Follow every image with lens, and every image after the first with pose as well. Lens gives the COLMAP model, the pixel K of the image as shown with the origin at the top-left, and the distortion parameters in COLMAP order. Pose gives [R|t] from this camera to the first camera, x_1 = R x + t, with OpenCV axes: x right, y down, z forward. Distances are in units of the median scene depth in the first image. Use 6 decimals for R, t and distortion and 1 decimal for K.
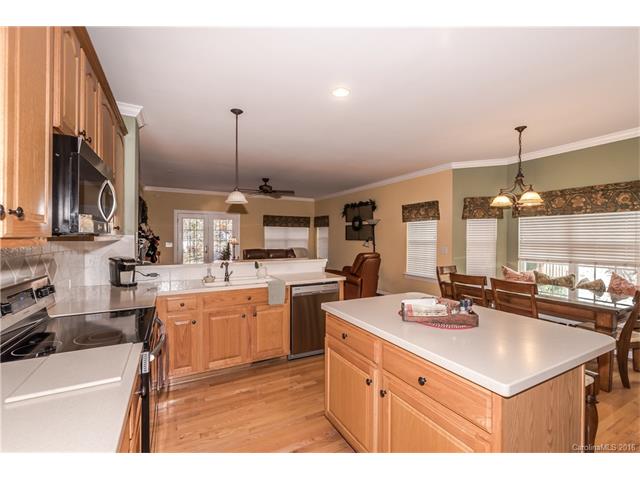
lens RADIAL K [[280.2, 0, 319.4], [0, 280.2, 239.3], [0, 0, 1]] dist [0.000618, -0.000167]
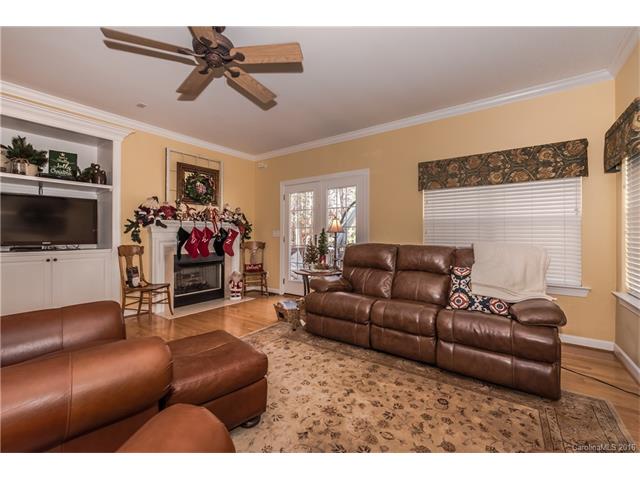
lens RADIAL K [[280.2, 0, 320.4], [0, 280.2, 237.1], [0, 0, 1]] dist [0.000618, -0.000167]
pose [[0.458735, -0.002508, -0.888569, 0.109604], [-0.001073, 0.999994, -0.003377, 0.025252], [0.888572, 0.002503, 0.458730, 0.664376]]
